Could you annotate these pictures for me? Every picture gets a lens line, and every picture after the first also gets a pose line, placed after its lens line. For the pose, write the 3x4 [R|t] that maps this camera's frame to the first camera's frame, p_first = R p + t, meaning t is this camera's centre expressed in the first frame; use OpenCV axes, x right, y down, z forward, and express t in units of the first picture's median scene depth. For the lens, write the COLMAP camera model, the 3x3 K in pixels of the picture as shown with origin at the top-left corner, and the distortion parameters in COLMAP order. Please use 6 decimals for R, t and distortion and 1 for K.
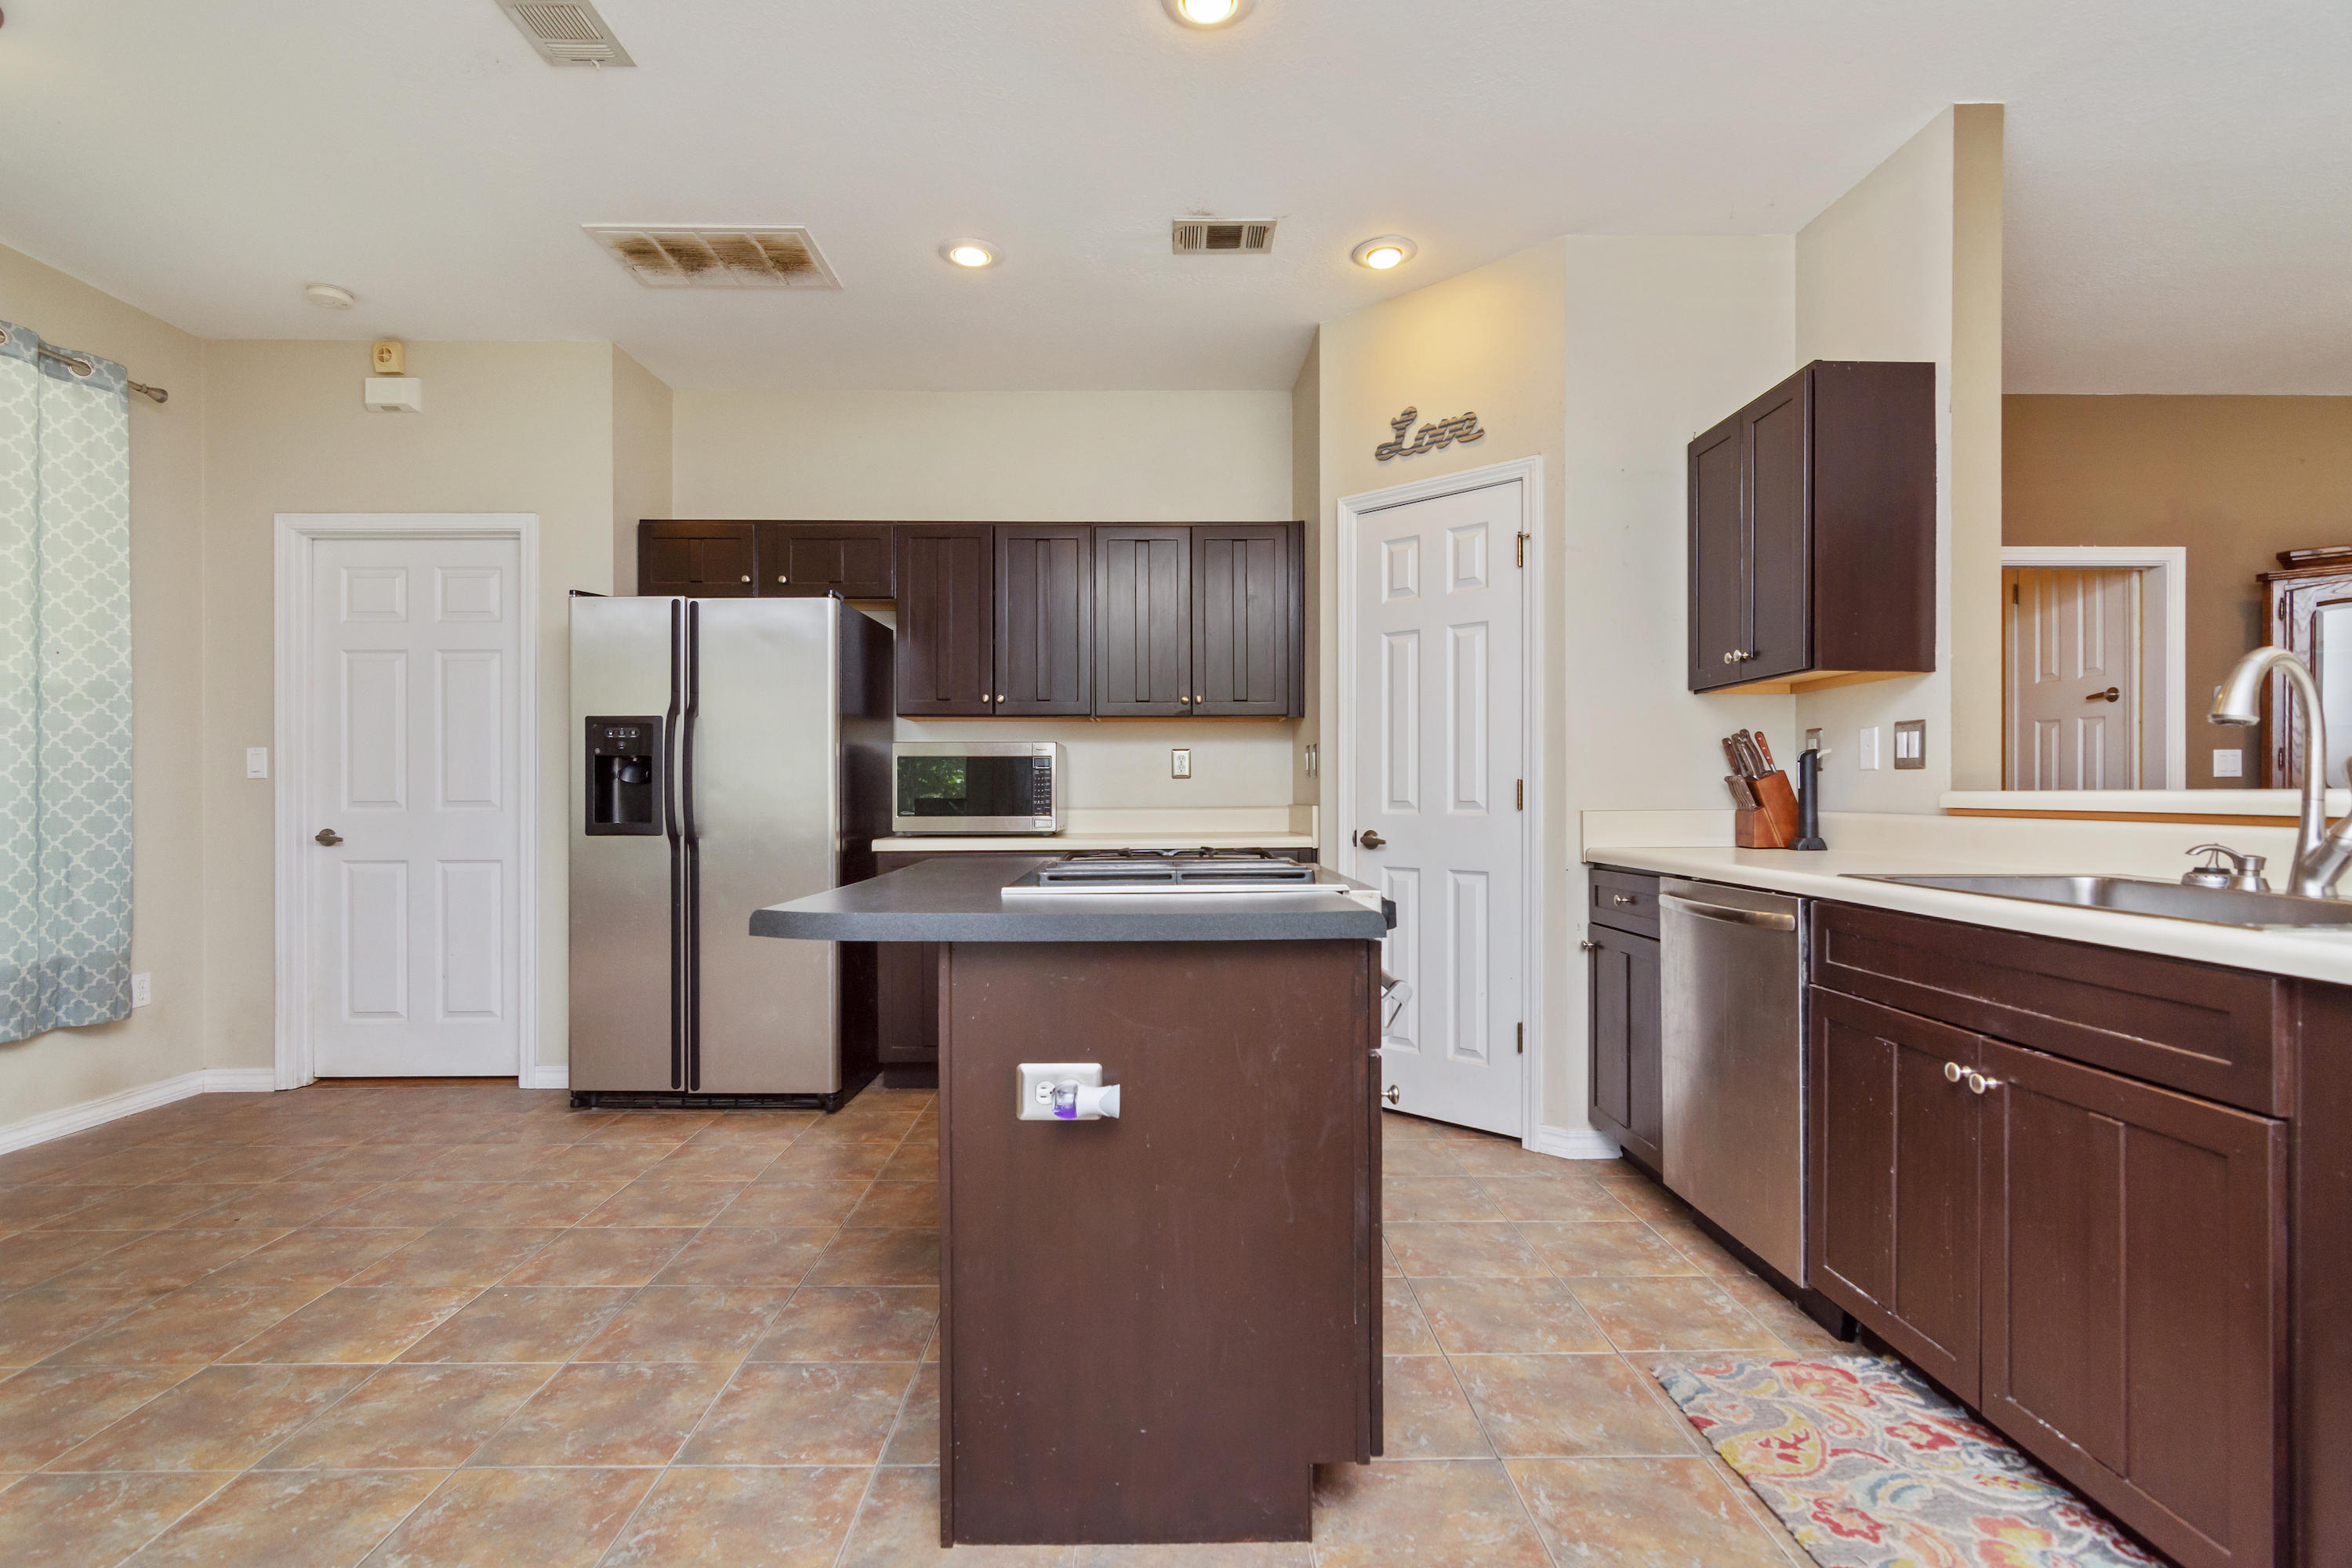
lens RADIAL K [[1118.4, 0, 1177.8], [0, 1118.4, 794.6], [0, 0, 1]] dist [-0.001385, 0.000309]
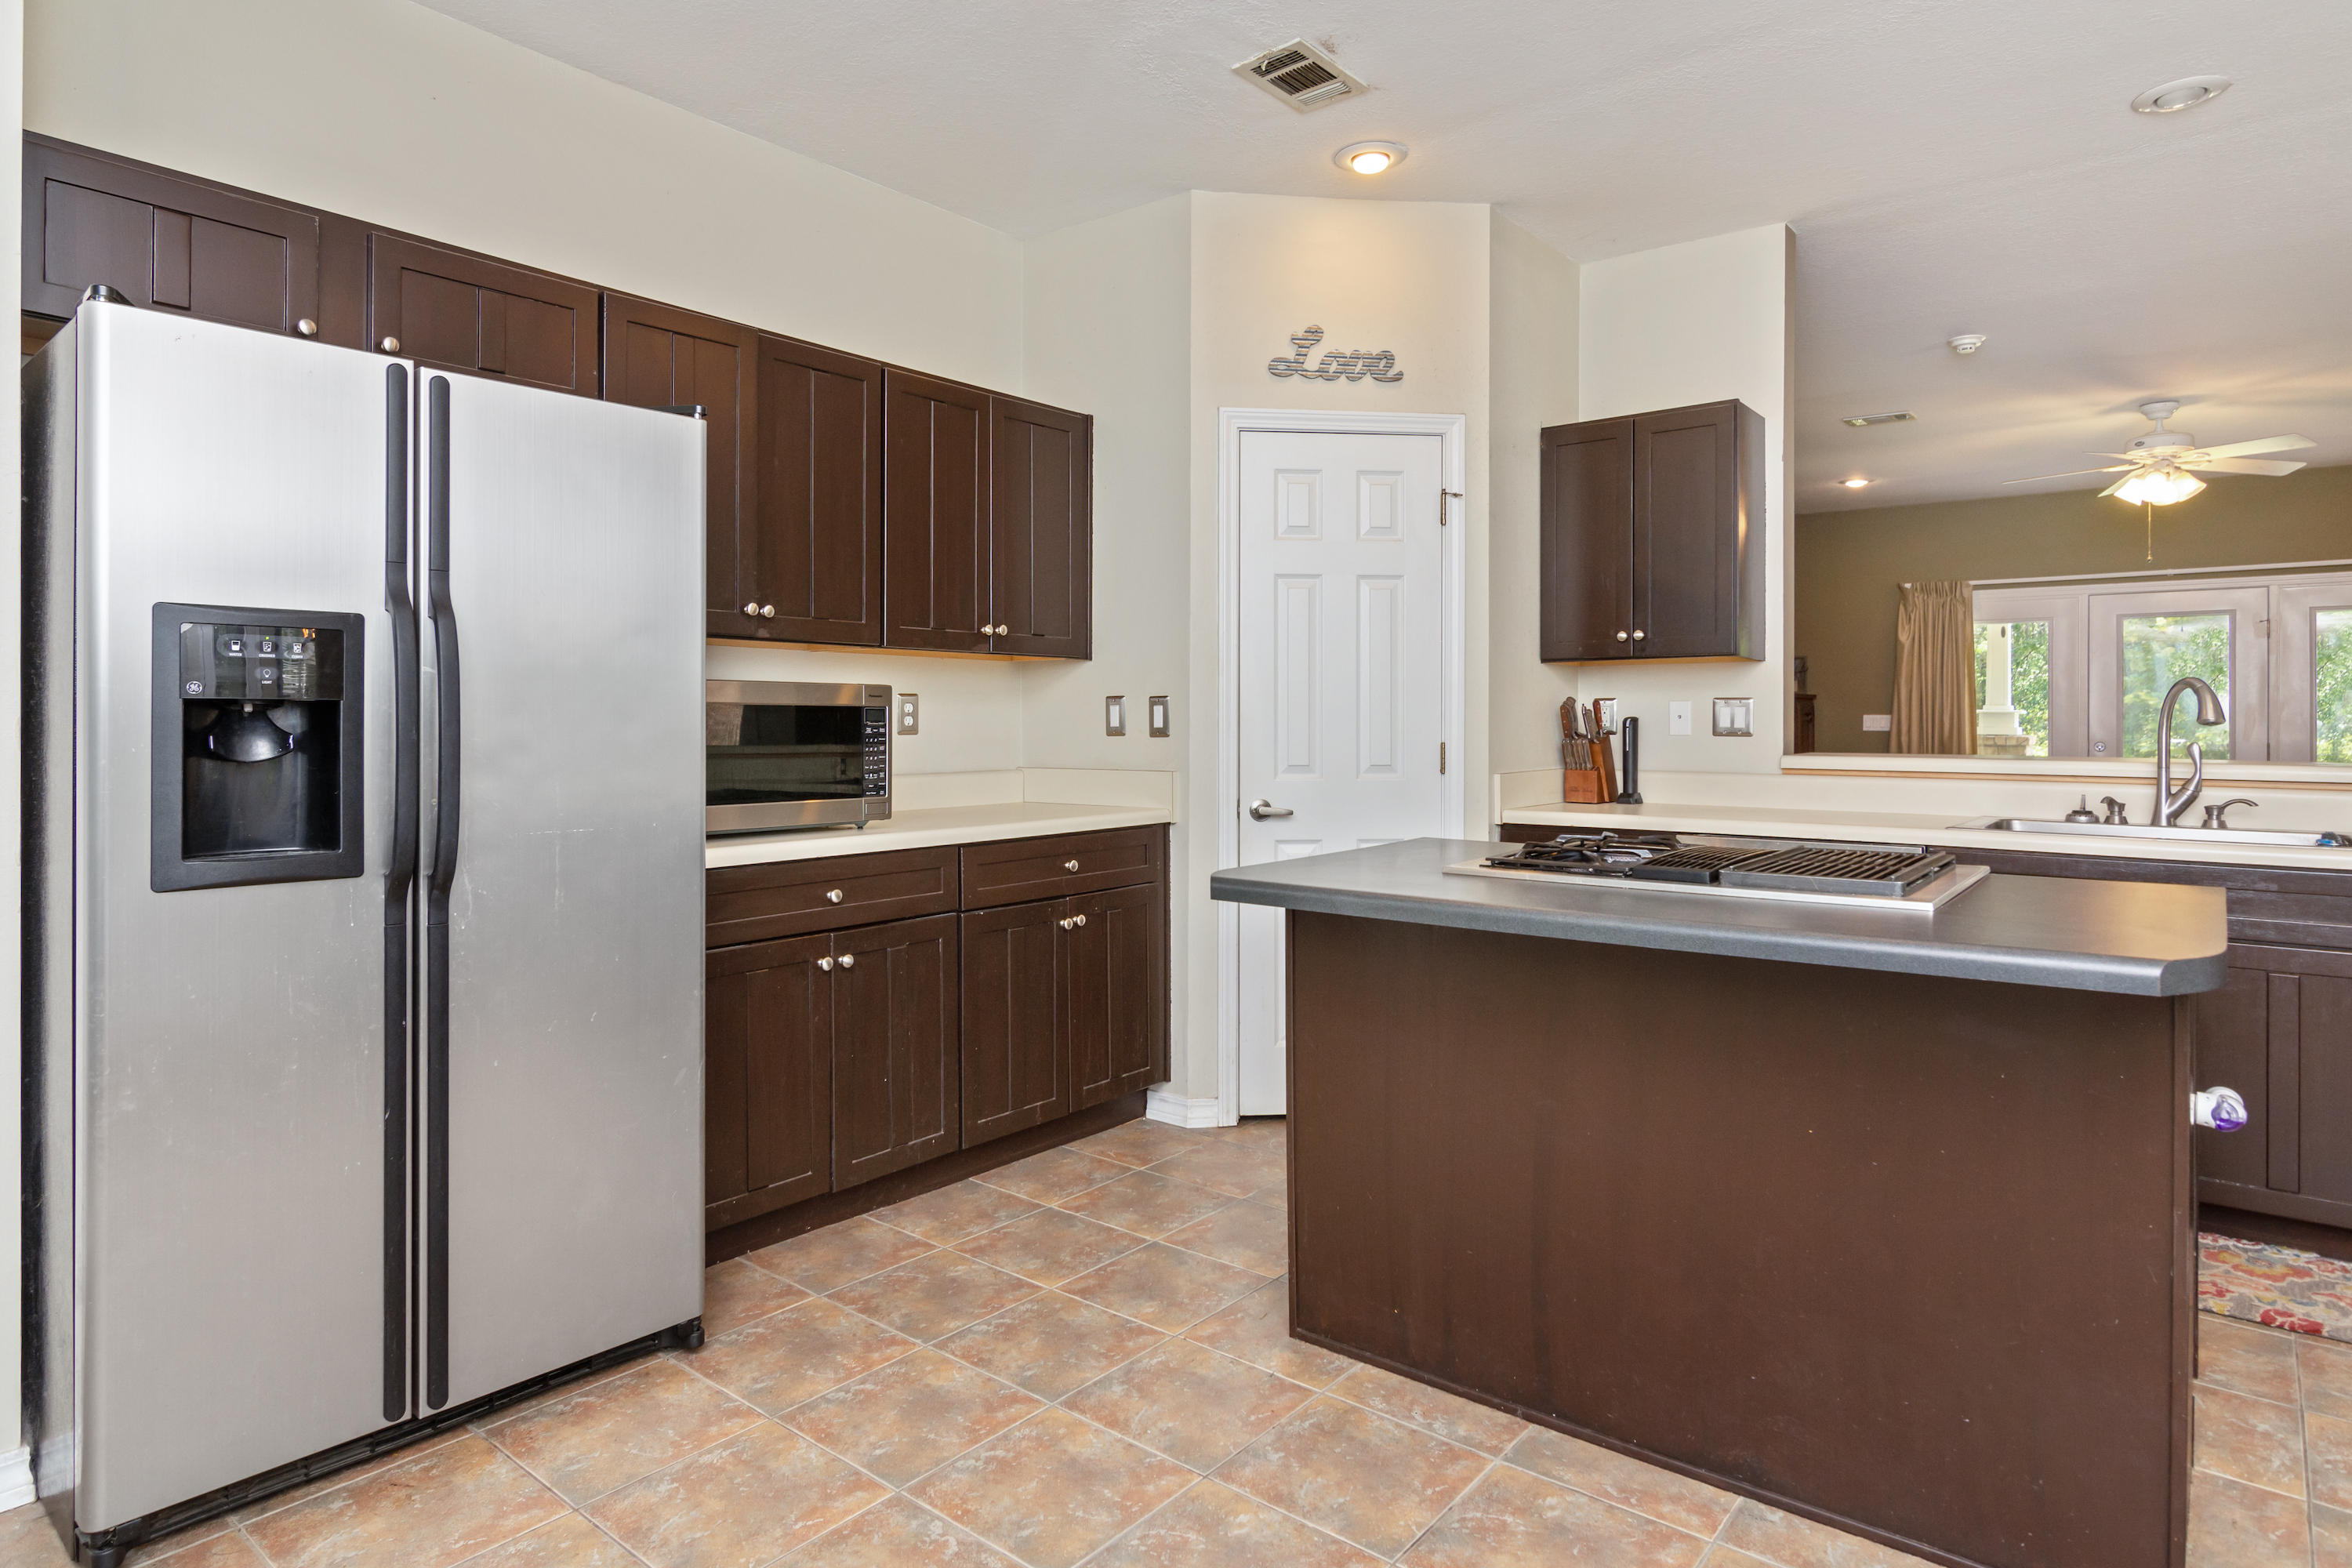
lens RADIAL K [[1304.4, 0, 1177.9], [0, 1304.4, 725.3], [0, 0, 1]] dist [-0.000423, 0.000544]
pose [[0.651672, 0.003453, 0.758493, -0.687376], [-0.001076, 0.999993, -0.003628, -0.024040], [-0.758500, 0.001548, 0.651671, 0.424269]]
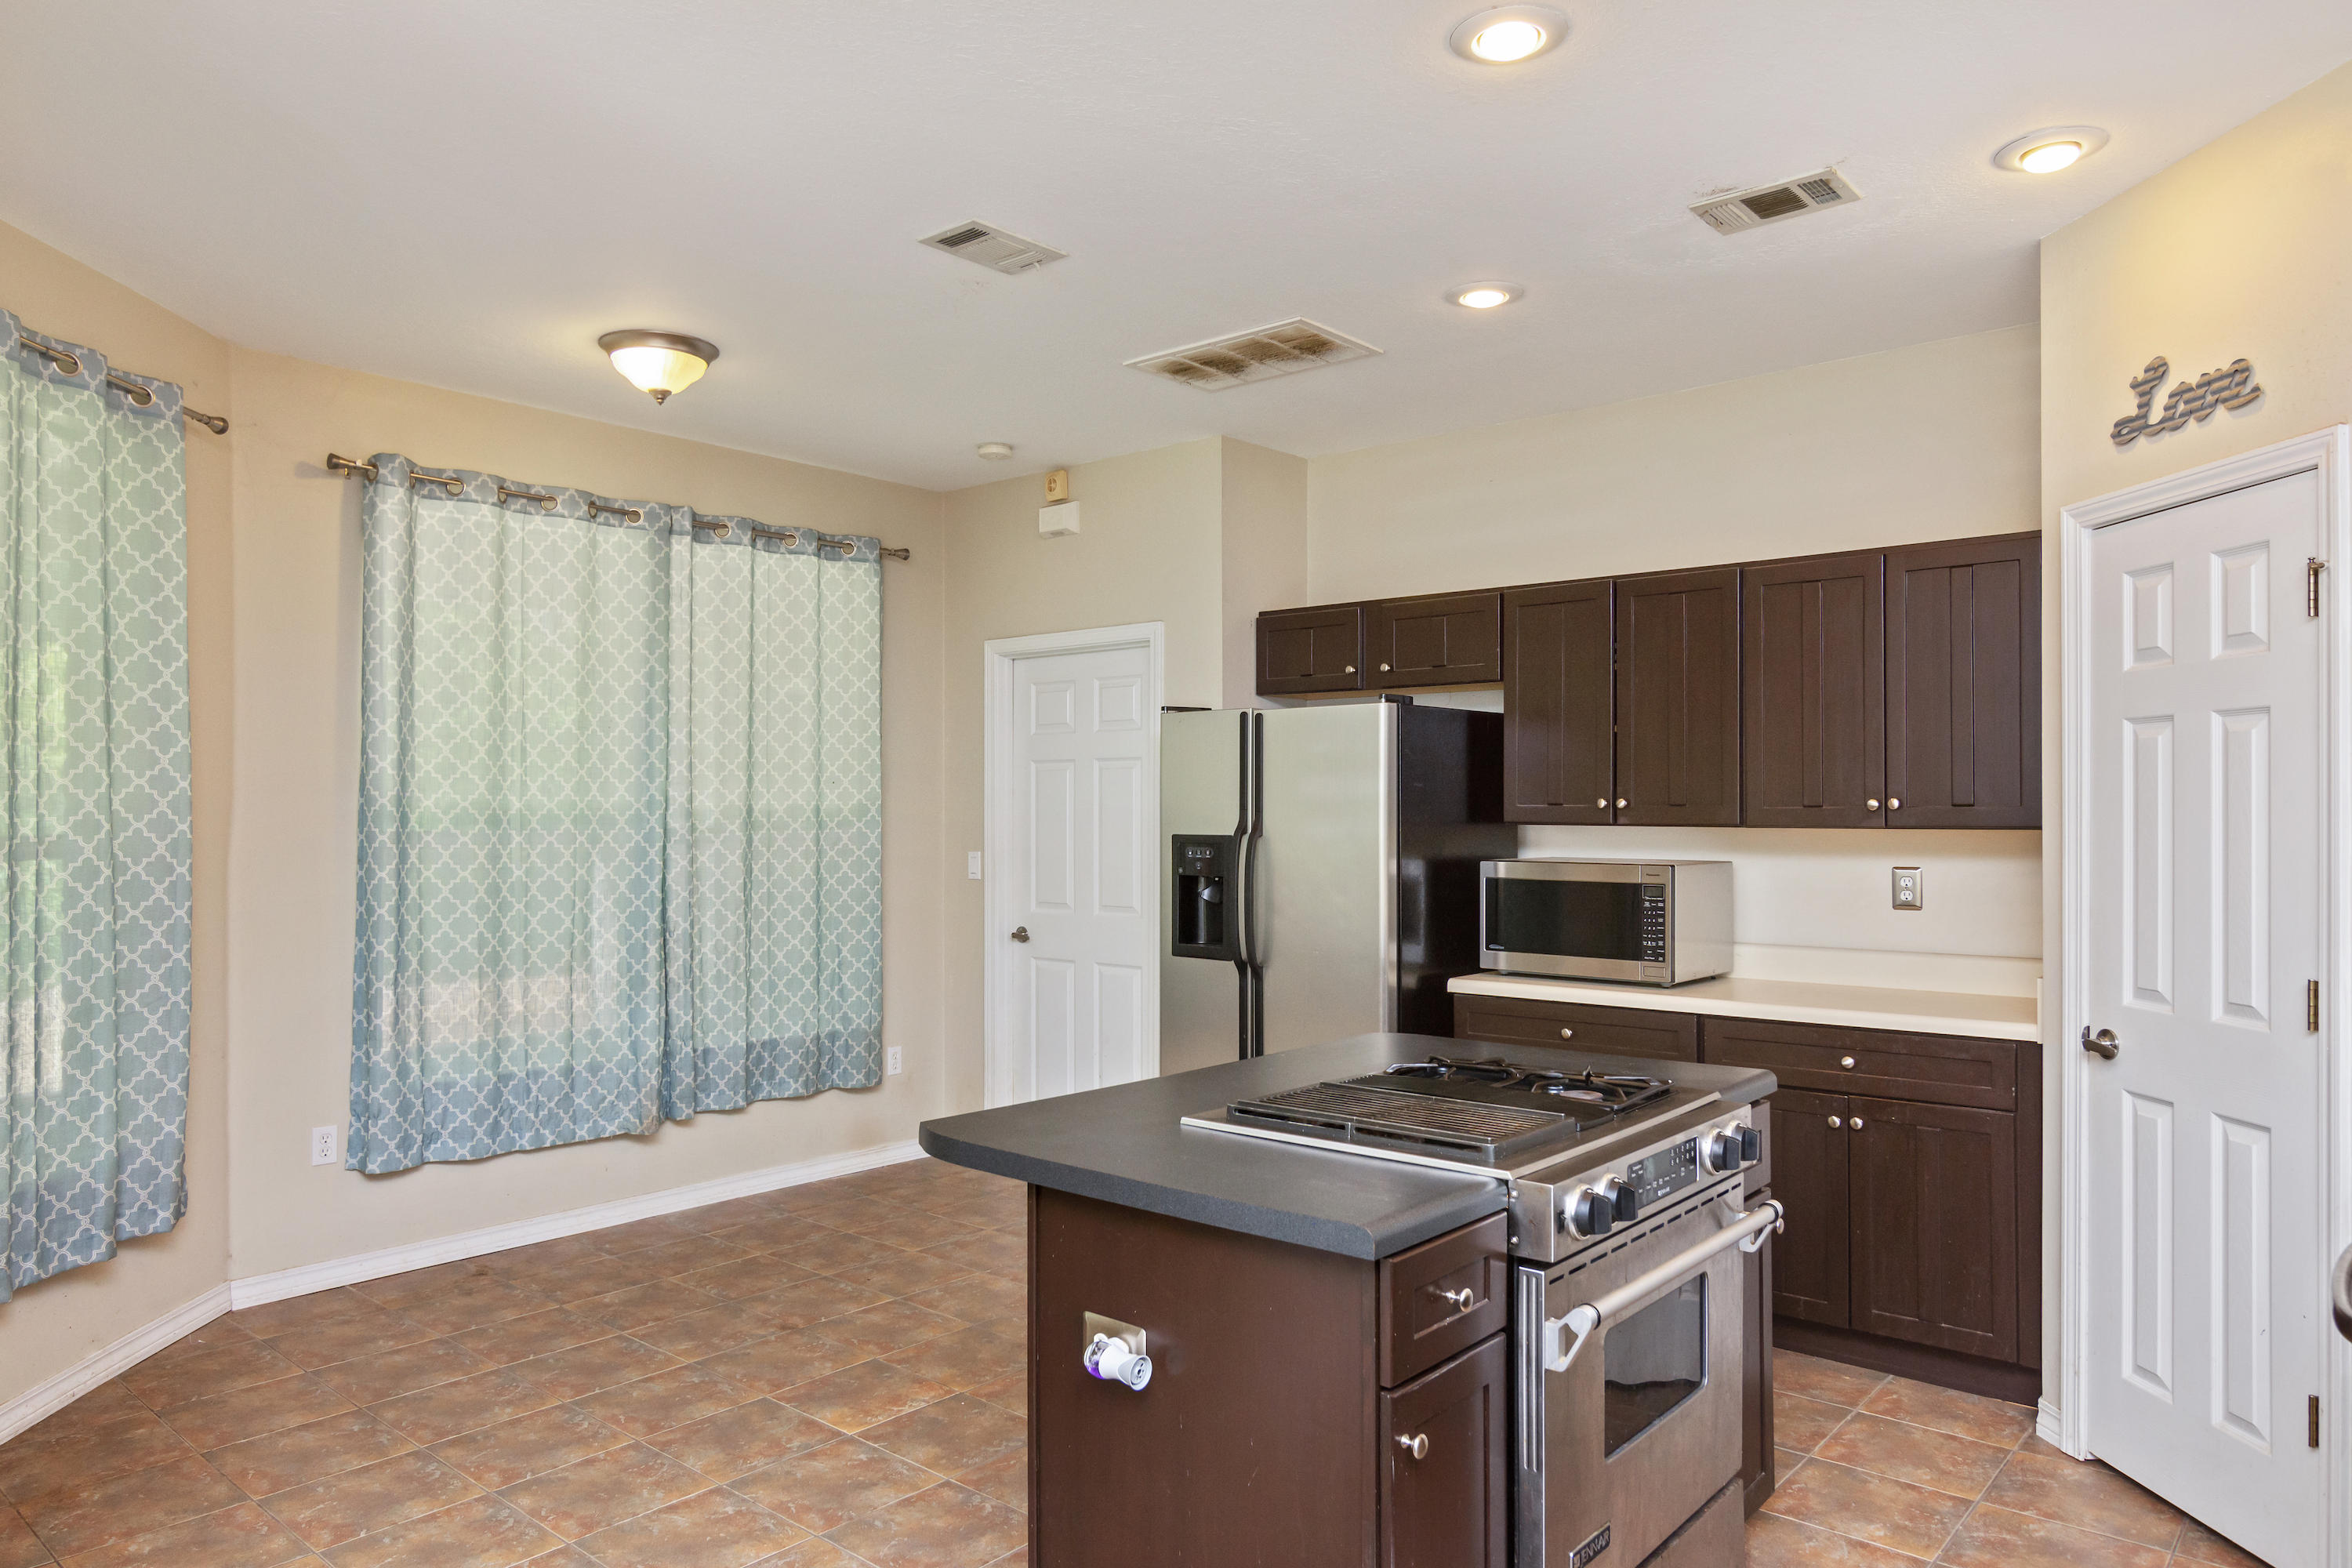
lens RADIAL K [[1509.6, 0, 1180.5], [0, 1509.6, 805.5], [0, 0, 1]] dist [-0.007138, -0.000633]
pose [[0.744477, 0.002469, -0.667643, 0.380382], [-0.005517, 0.999982, -0.002454, -0.097544], [0.667625, 0.005510, 0.744477, 0.018922]]
